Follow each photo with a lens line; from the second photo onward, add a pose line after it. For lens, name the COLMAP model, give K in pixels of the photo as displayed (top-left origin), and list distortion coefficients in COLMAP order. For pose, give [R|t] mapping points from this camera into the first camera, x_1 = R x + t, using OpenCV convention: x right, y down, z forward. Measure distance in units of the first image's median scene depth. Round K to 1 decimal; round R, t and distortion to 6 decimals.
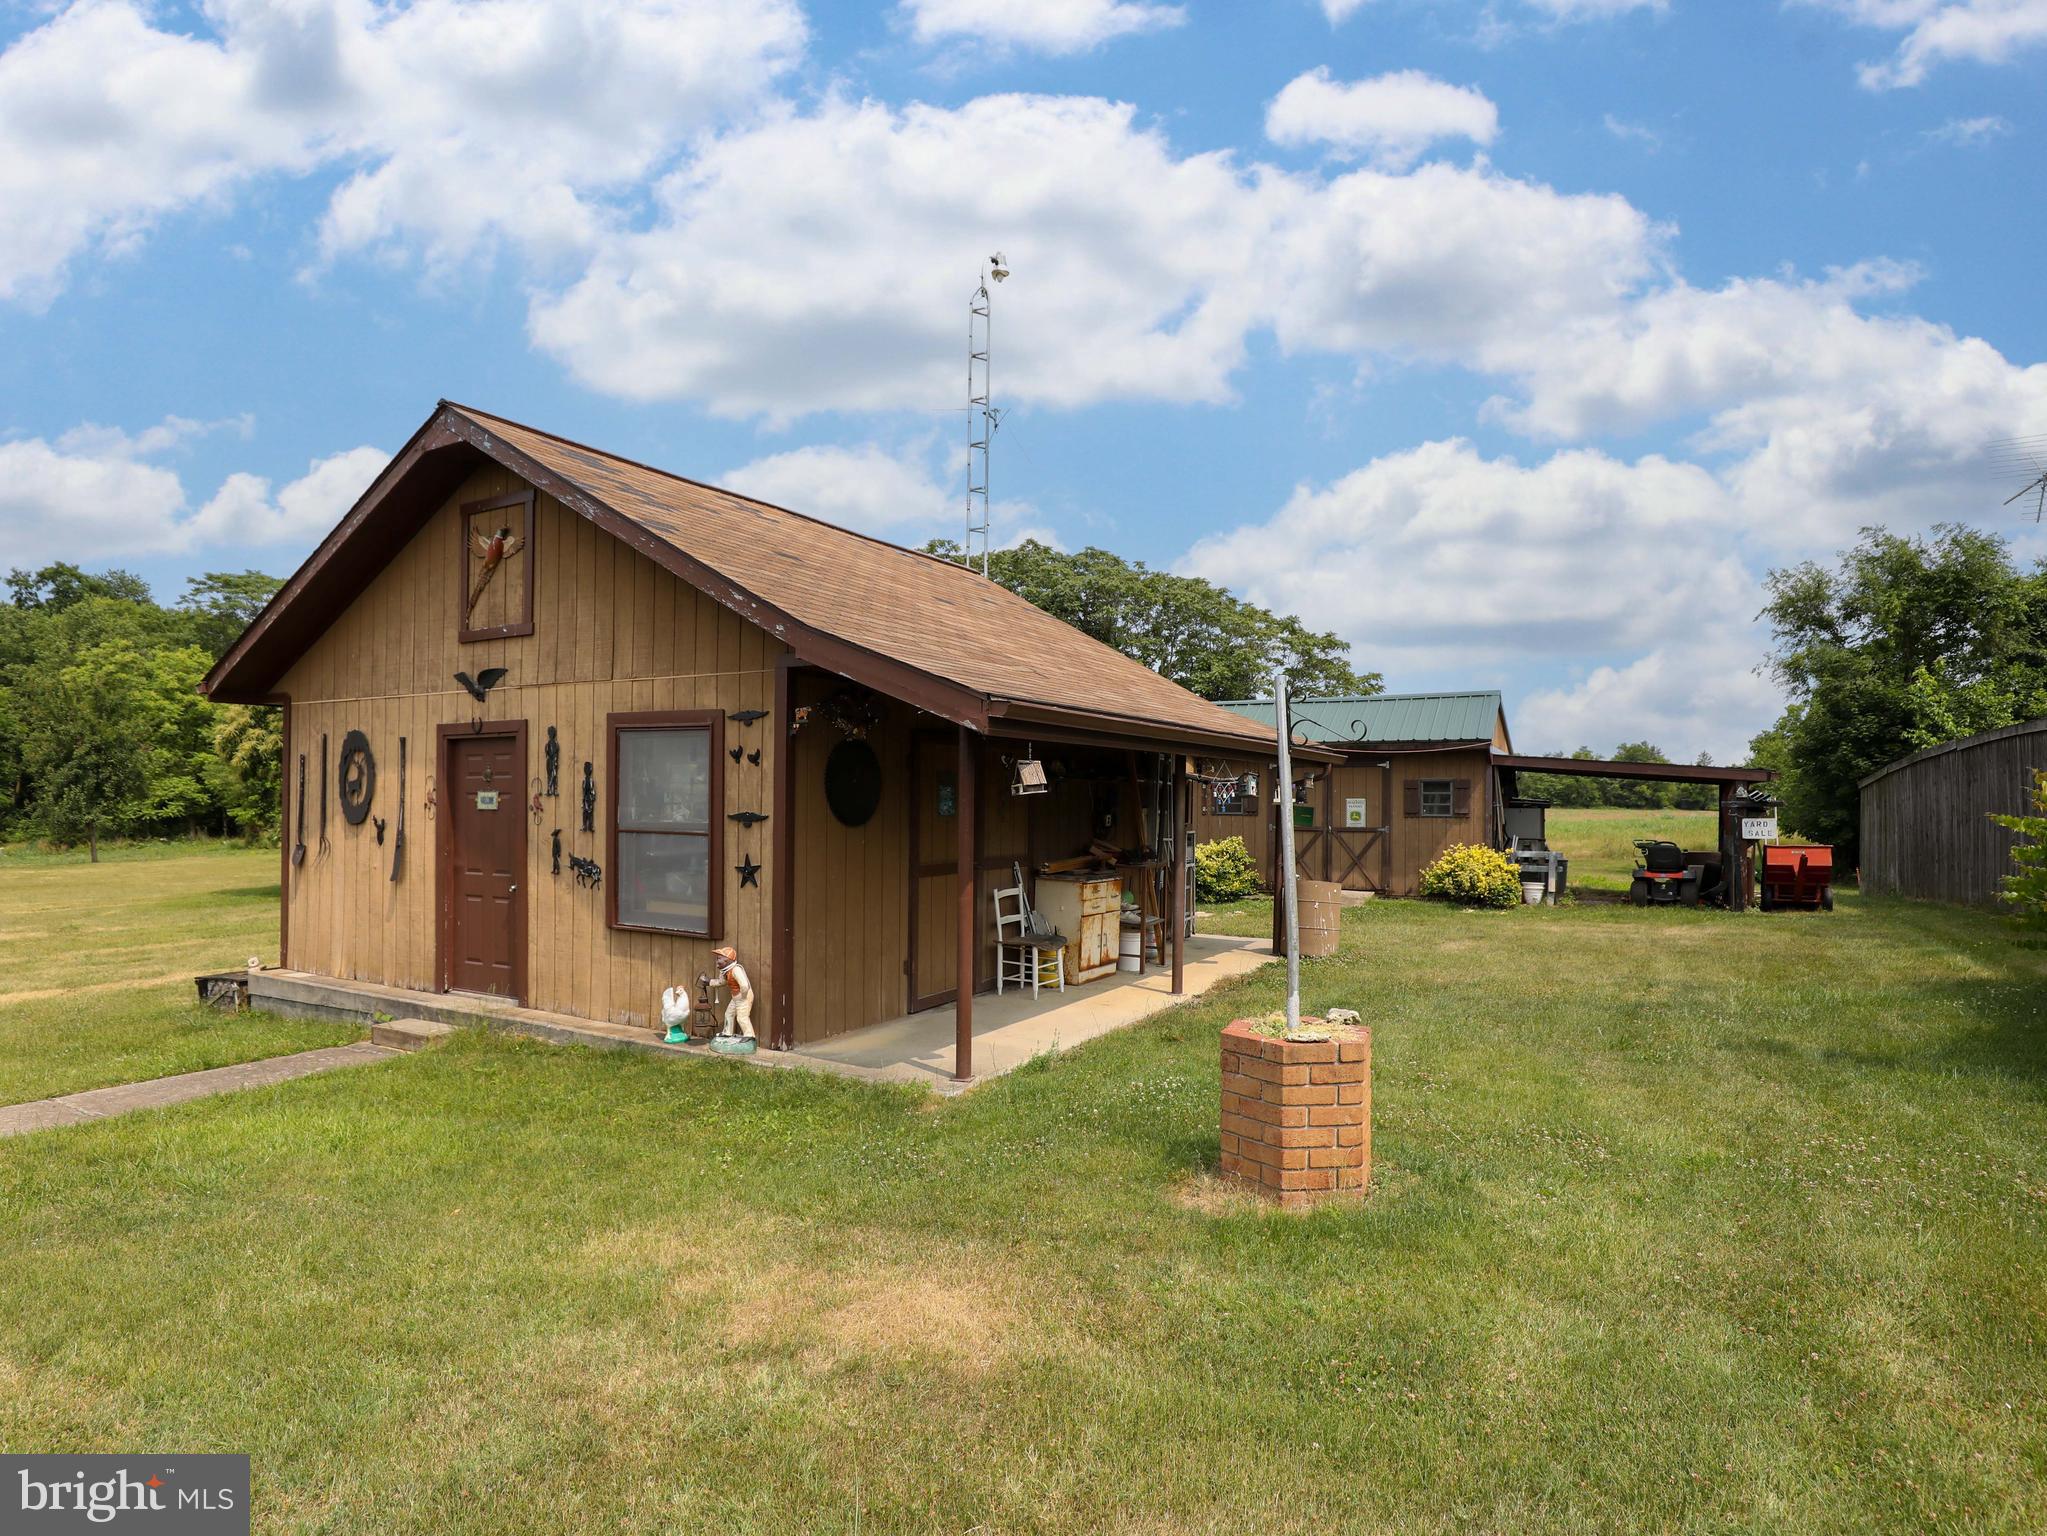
lens RADIAL K [[1064.8, 0, 1037.6], [0, 1064.8, 780.9], [0, 0, 1]] dist [-0.025474, 0.000140]
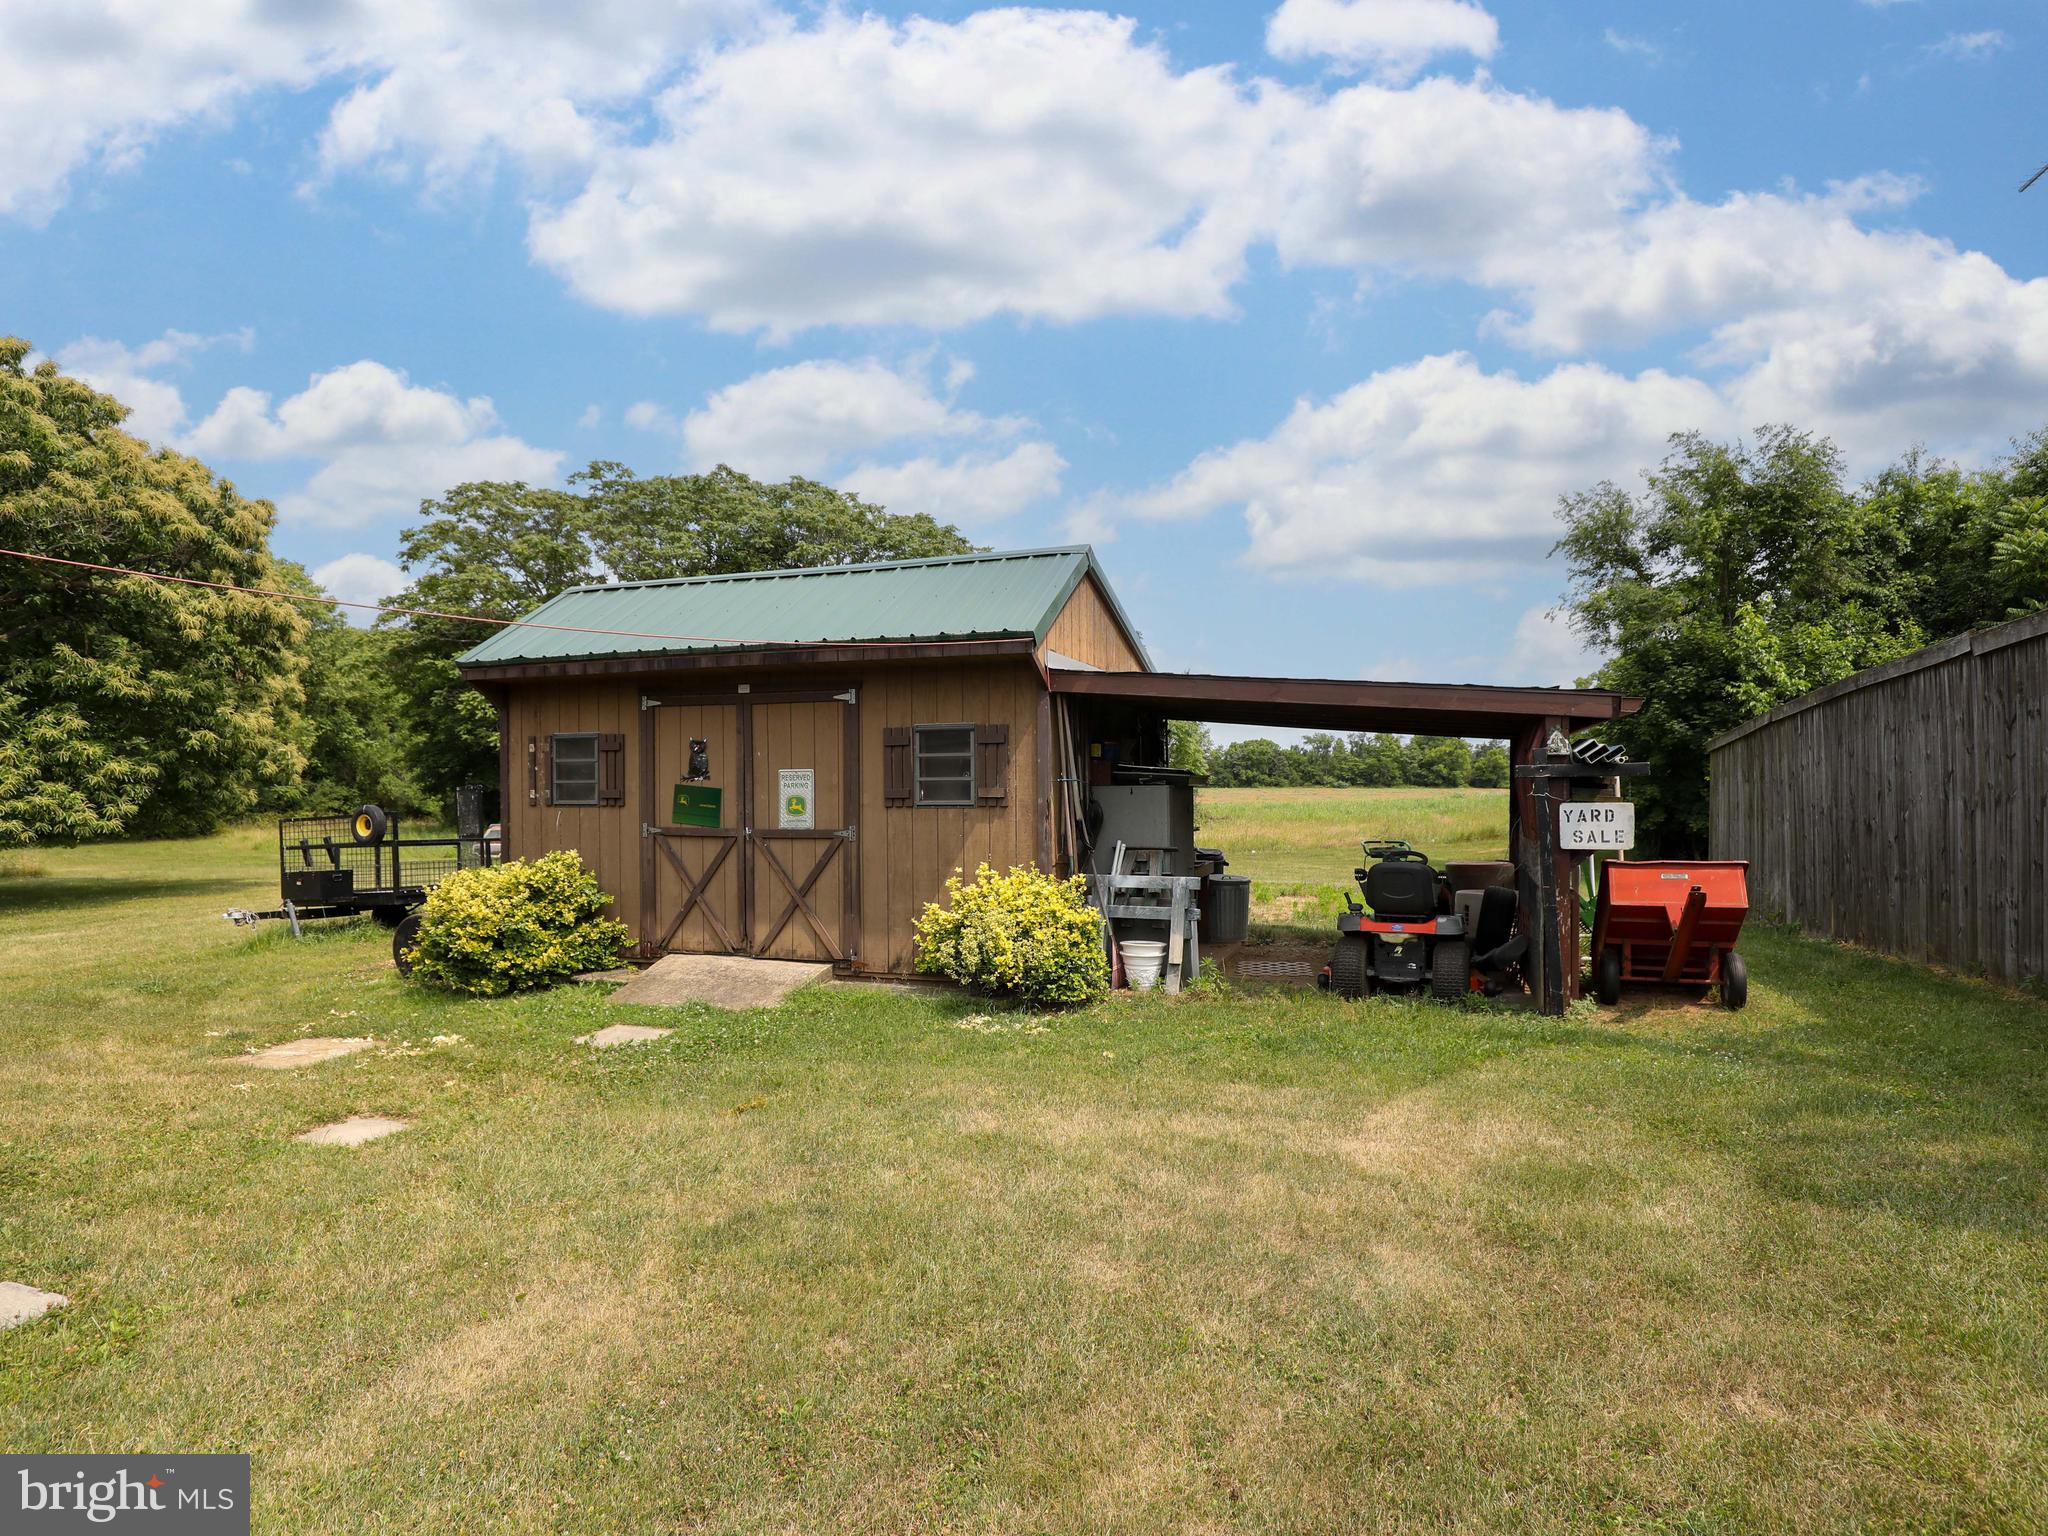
lens RADIAL K [[1016.5, 0, 1045.5], [0, 1016.5, 771.6], [0, 0, 1]] dist [-0.032757, 0.005537]
pose [[0.989625, -0.008049, 0.143449, 0.324779], [0.007259, 0.999955, 0.006033, 0.015059], [-0.143492, -0.004929, 0.989639, 0.502696]]
